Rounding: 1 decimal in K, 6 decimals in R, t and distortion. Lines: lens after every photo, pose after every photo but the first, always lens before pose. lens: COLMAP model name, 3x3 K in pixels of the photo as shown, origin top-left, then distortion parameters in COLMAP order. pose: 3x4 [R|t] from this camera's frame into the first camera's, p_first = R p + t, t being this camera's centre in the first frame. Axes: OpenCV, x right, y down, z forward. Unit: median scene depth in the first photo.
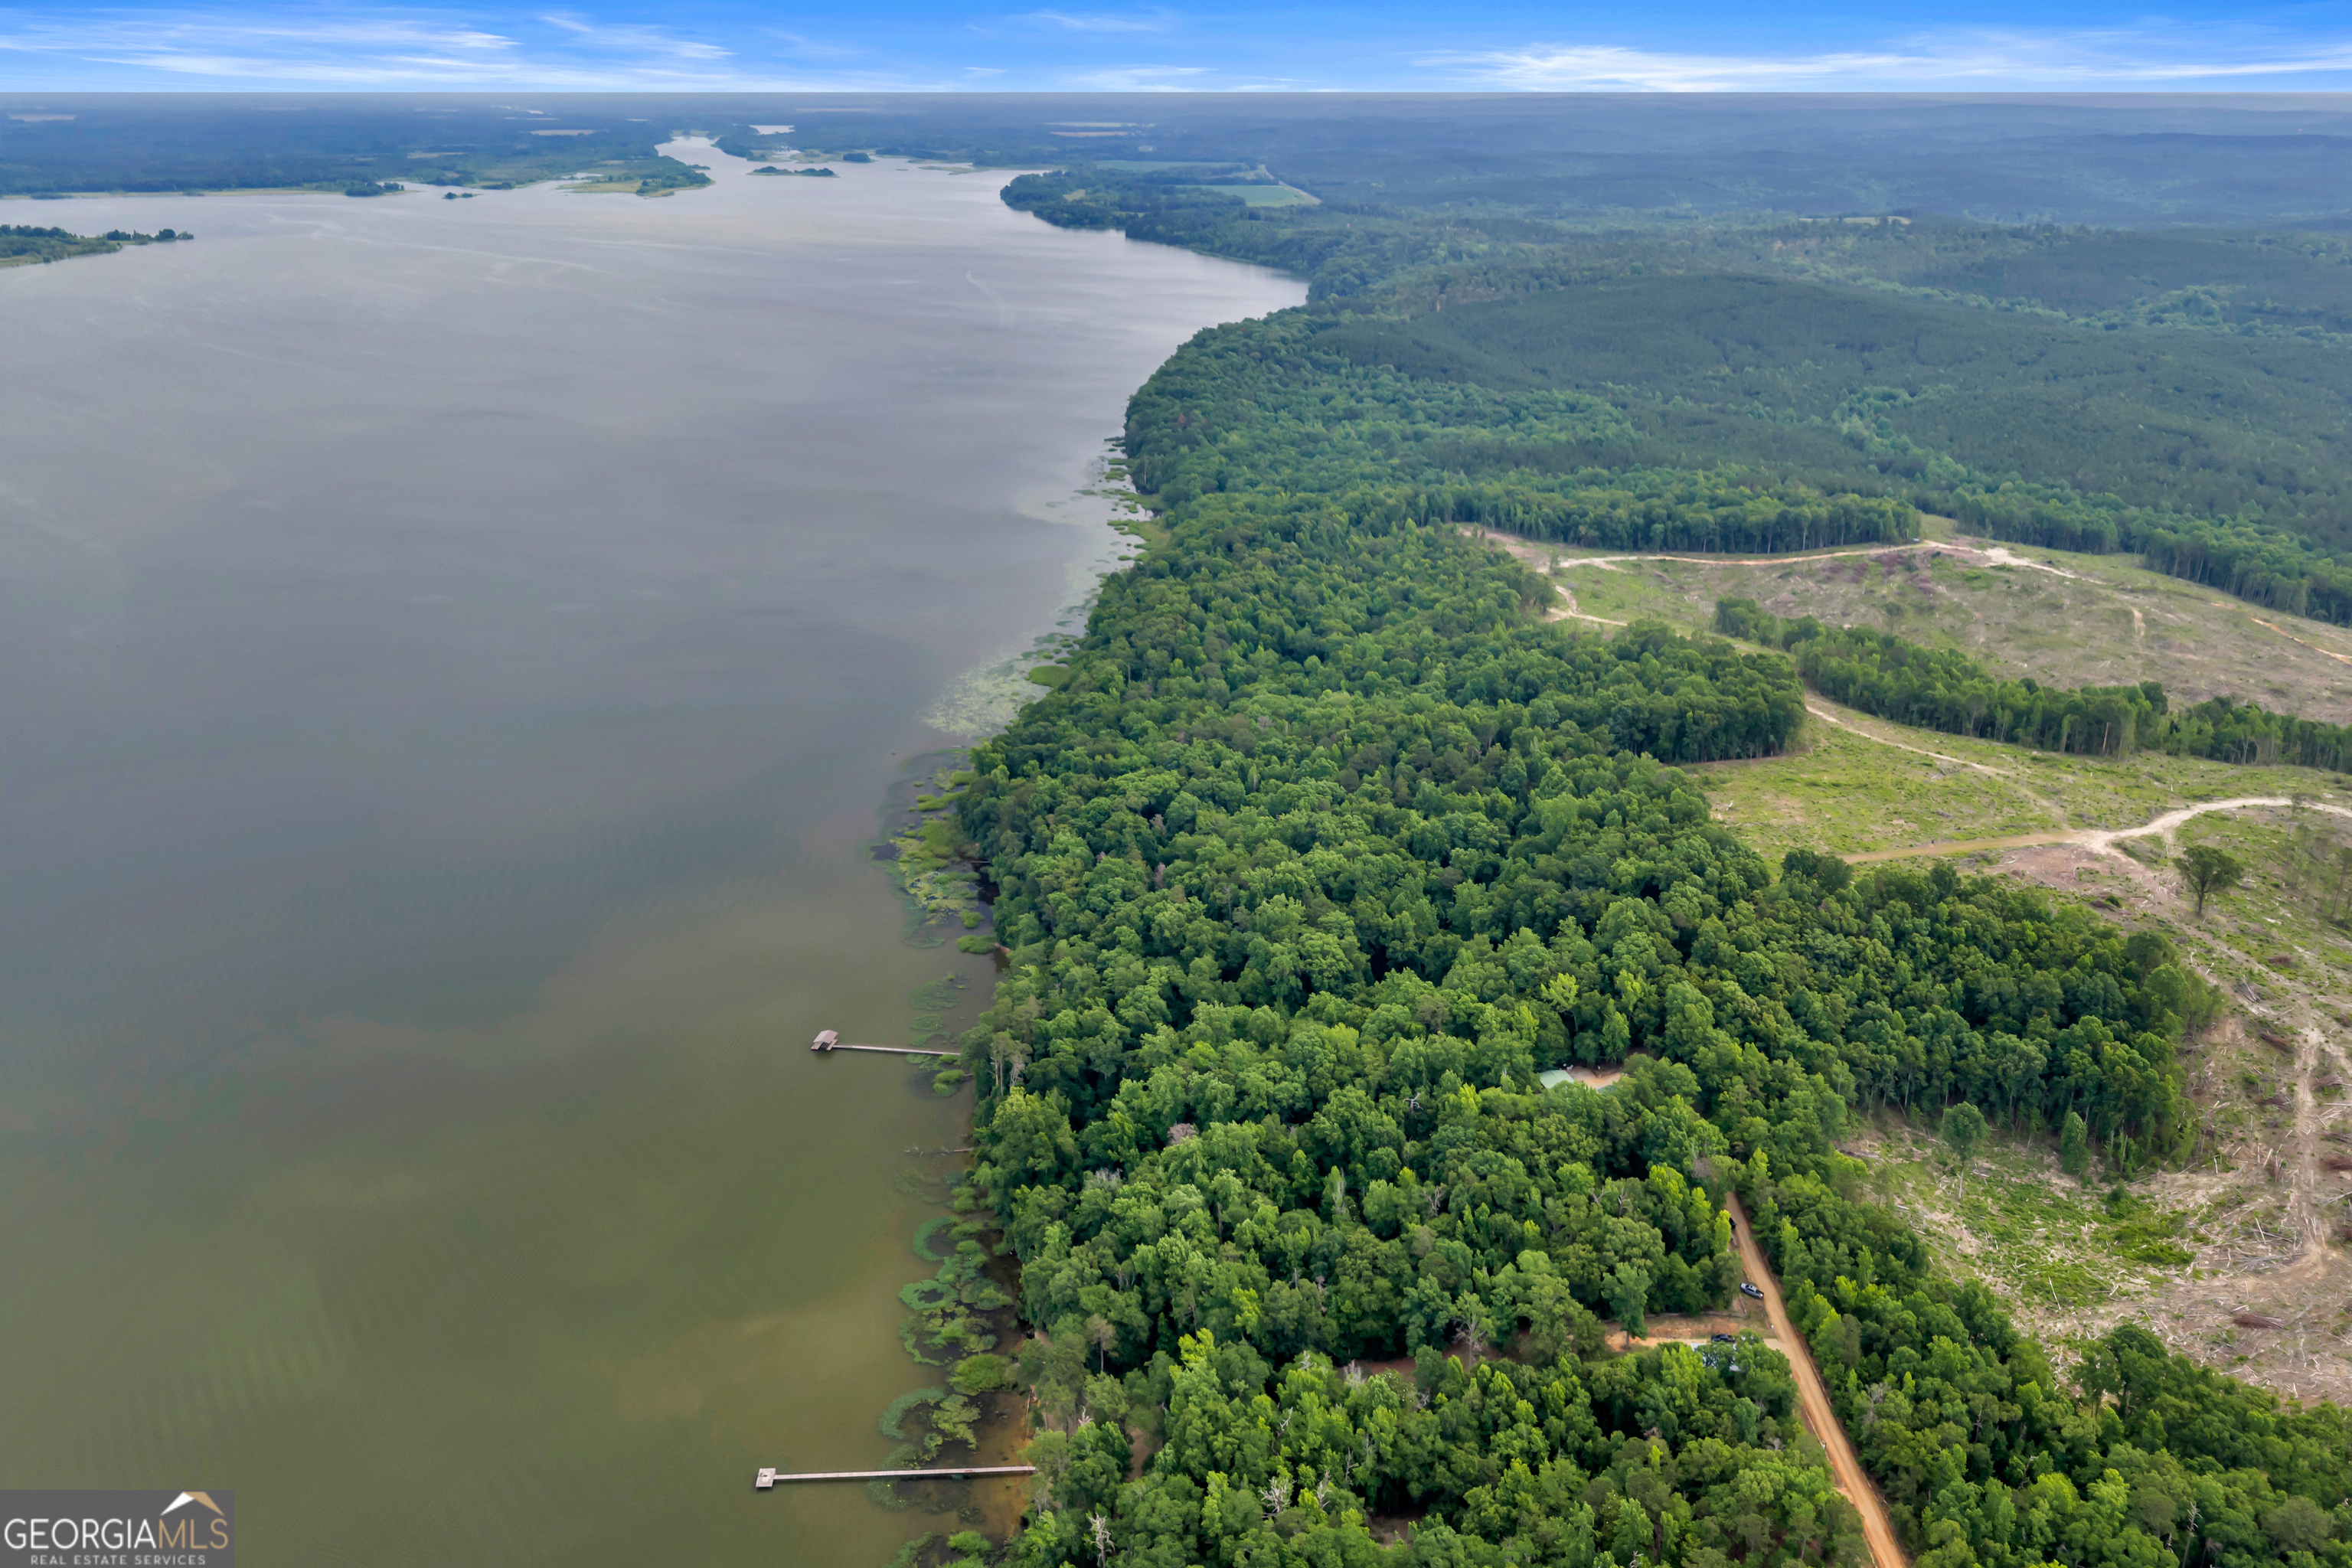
lens RADIAL K [[1949.8, 0, 1173.9], [0, 1949.8, 787.5], [0, 0, 1]] dist [0.011649, -0.017806]
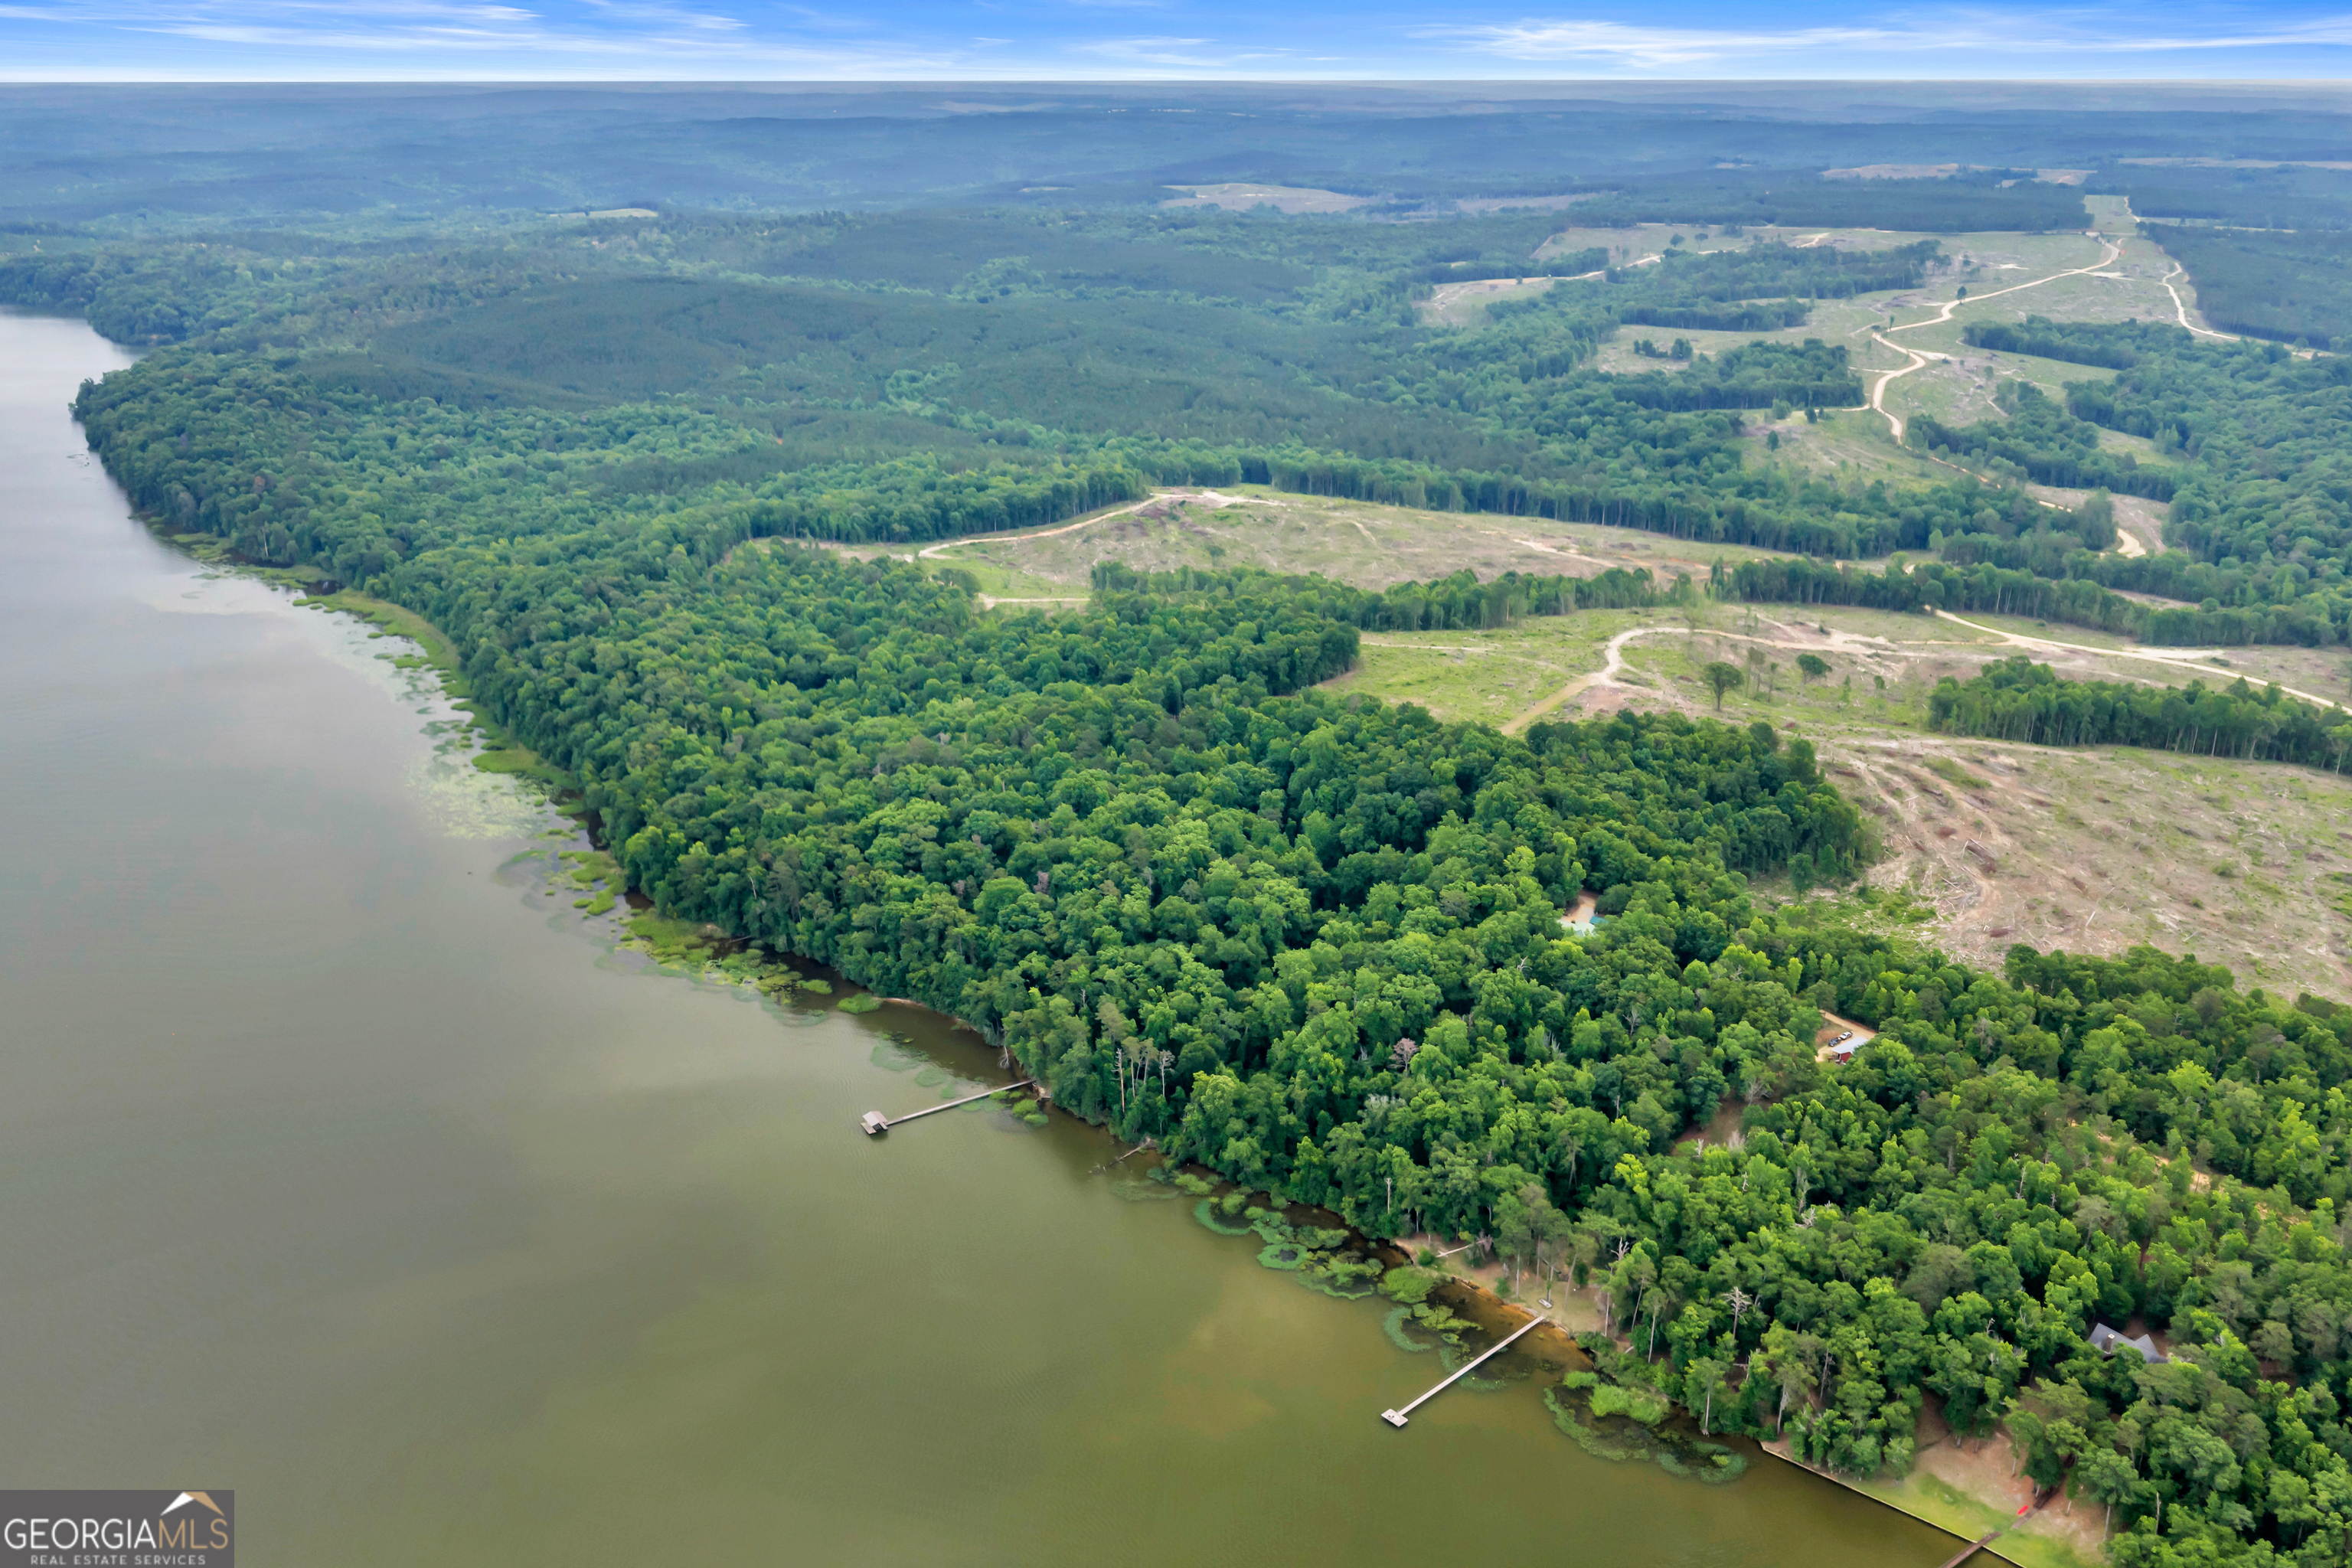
lens RADIAL K [[1978.4, 0, 1180.7], [0, 1978.4, 734.3], [0, 0, 1]] dist [0.015280, -0.016639]
pose [[0.762797, -0.211186, 0.611180, -0.537665], [0.223814, 0.972972, 0.056862, -0.071357], [-0.606670, 0.093417, 0.789446, 0.080512]]
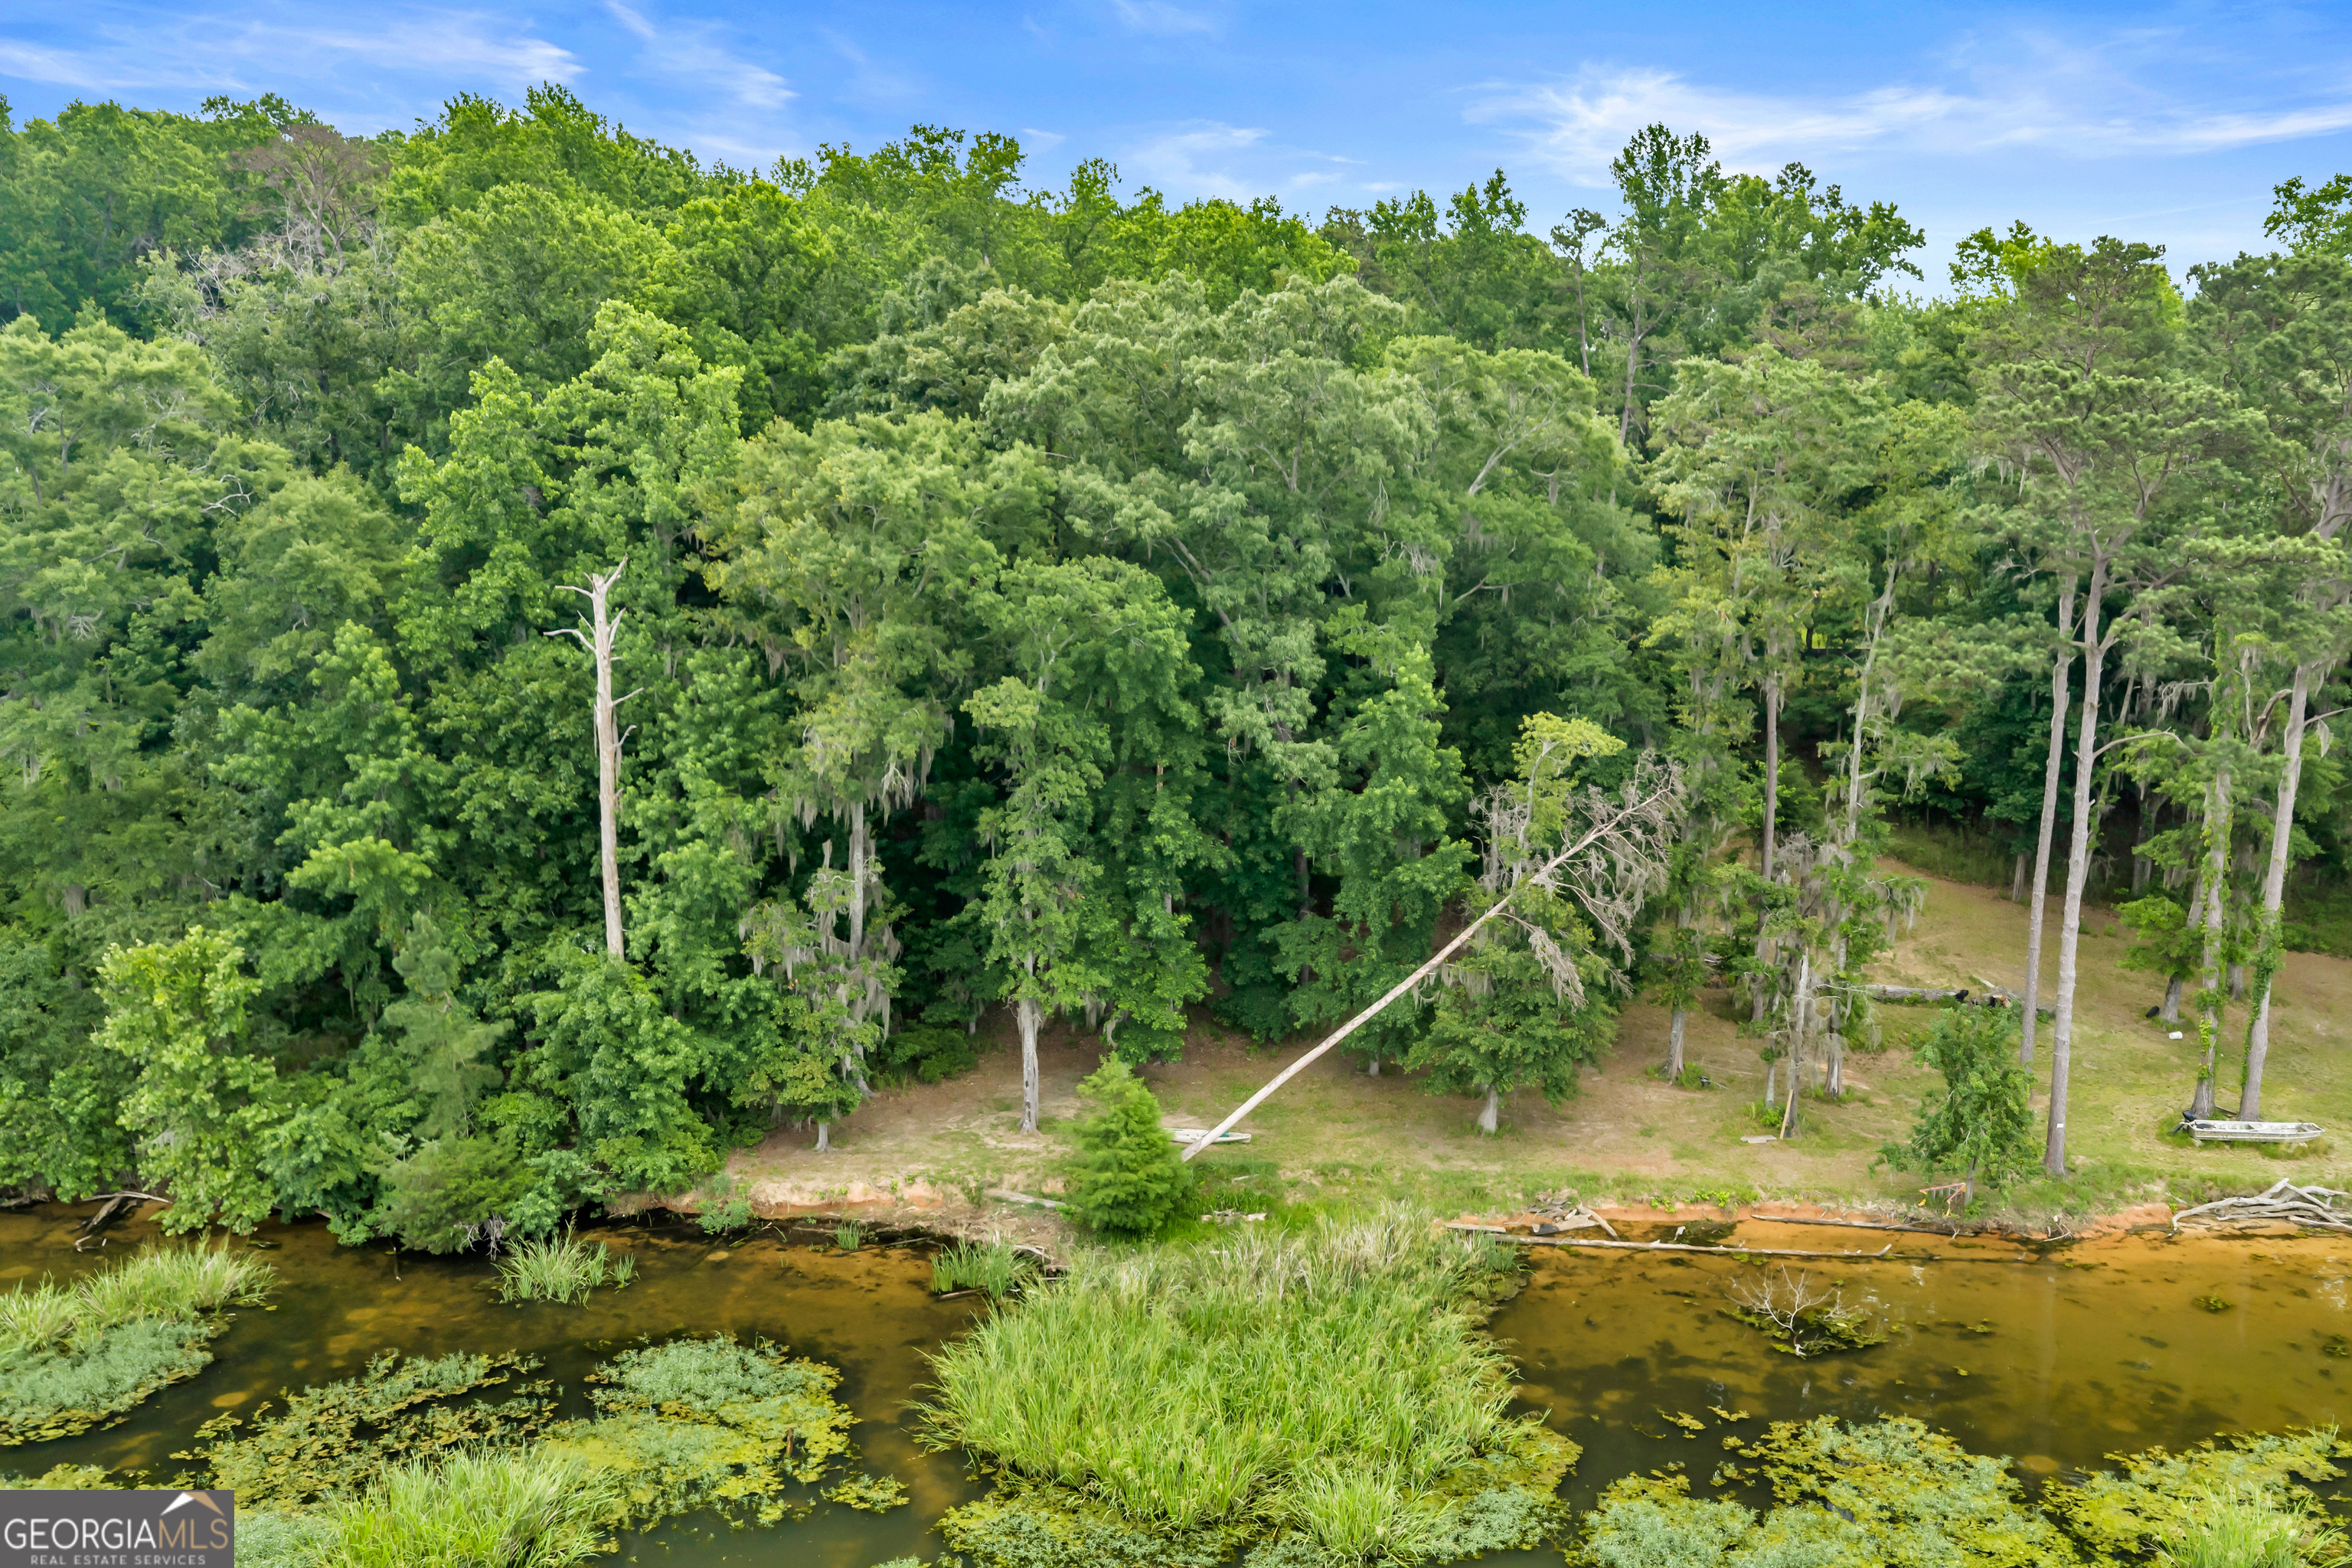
lens RADIAL K [[1957.2, 0, 1198.8], [0, 1957.2, 828.0], [0, 0, 1]] dist [-0.001220, -0.009599]
pose [[0.091846, -0.153525, 0.983867, -0.122048], [0.335846, 0.934927, 0.114536, 0.165447], [-0.937428, 0.319908, 0.137430, 0.620761]]
